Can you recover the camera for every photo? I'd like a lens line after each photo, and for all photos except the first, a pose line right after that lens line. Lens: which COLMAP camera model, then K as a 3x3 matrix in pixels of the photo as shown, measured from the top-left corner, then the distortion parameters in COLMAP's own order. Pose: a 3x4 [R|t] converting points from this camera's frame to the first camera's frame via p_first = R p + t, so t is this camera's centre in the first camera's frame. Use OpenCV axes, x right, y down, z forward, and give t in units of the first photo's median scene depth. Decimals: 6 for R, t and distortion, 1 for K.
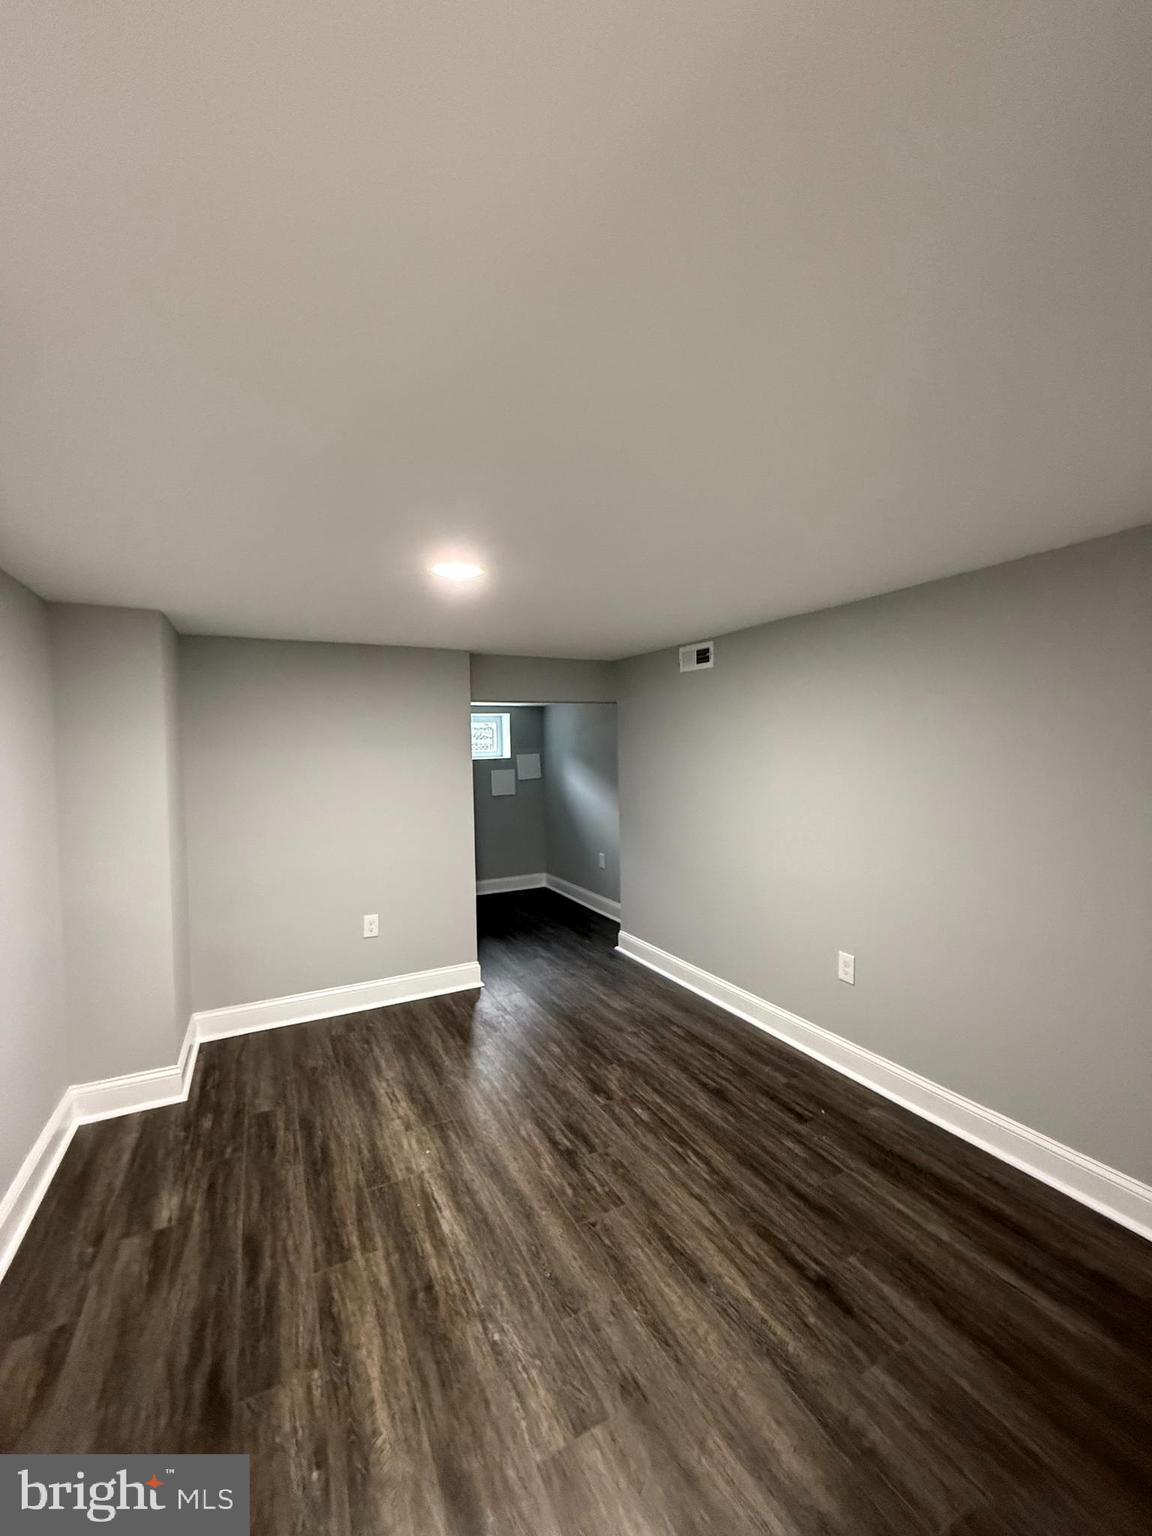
lens RADIAL K [[611.2, 0, 572.8], [0, 611.2, 766.6], [0, 0, 1]] dist [0.000204, 0.000174]
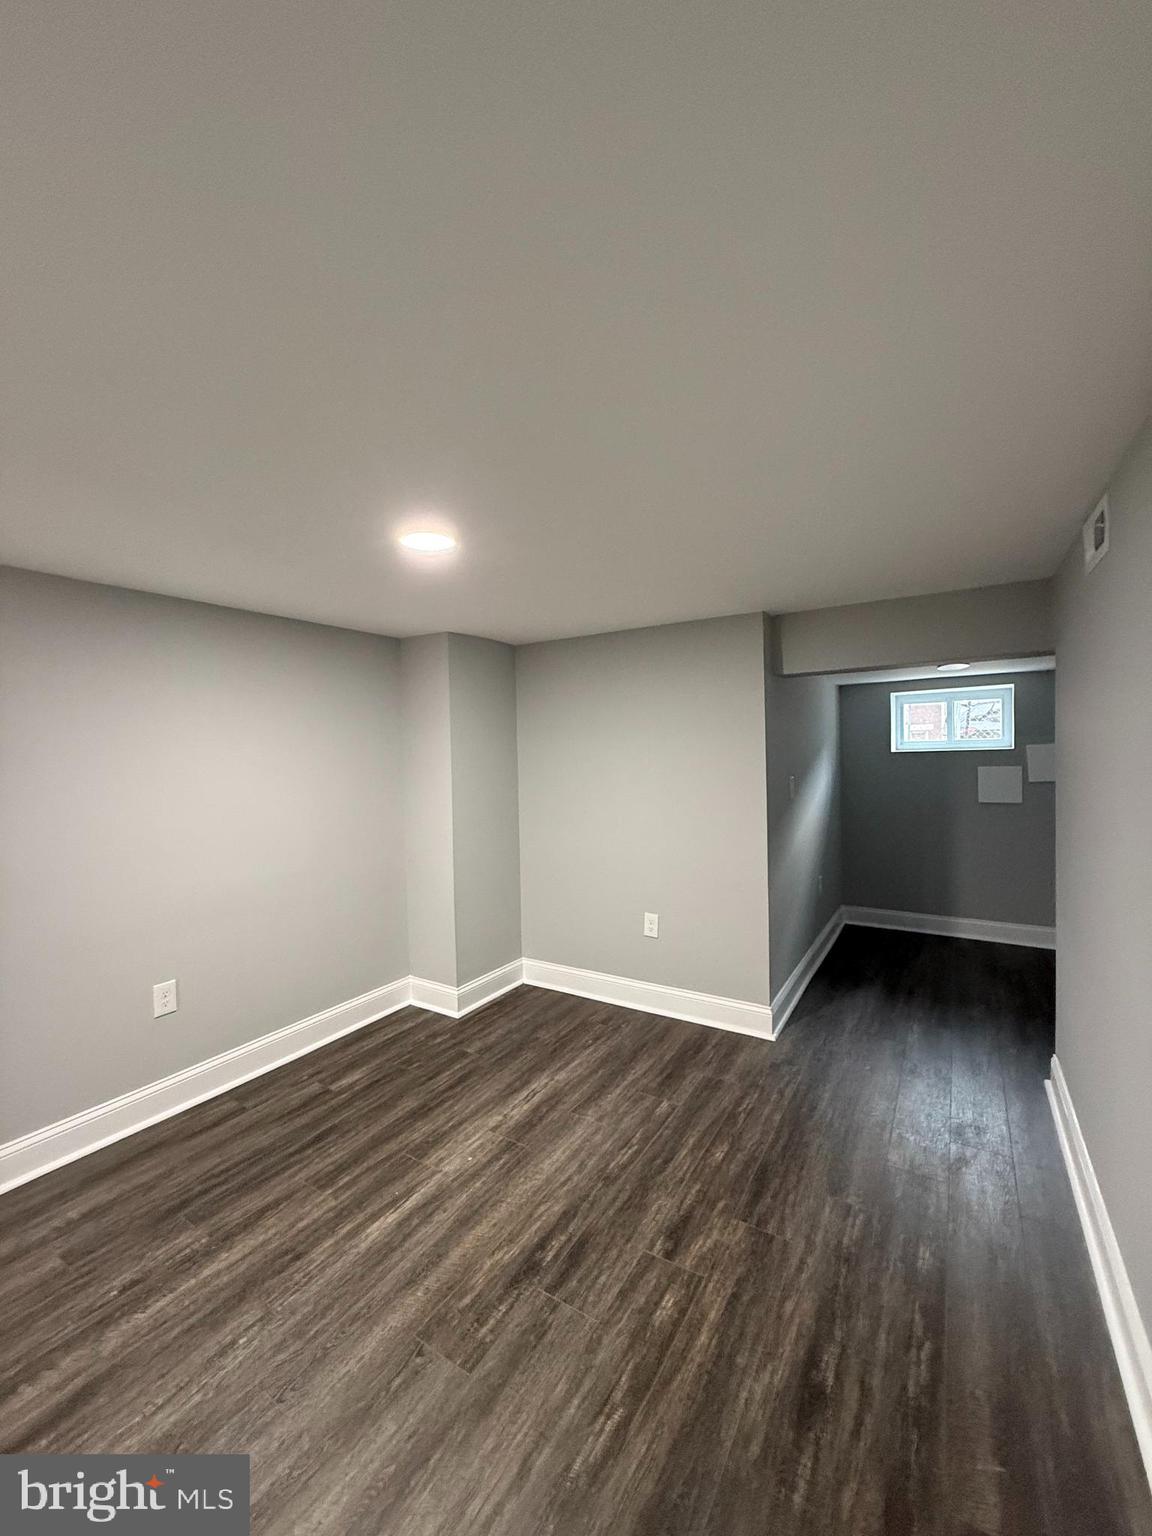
lens RADIAL K [[611.2, 0, 572.8], [0, 611.2, 766.6], [0, 0, 1]] dist [0.000204, 0.000174]
pose [[0.511764, 0.030090, -0.858599, 0.639533], [-0.015298, 0.999547, 0.025912, -0.012158], [0.858990, -0.000126, 0.511993, 0.636648]]
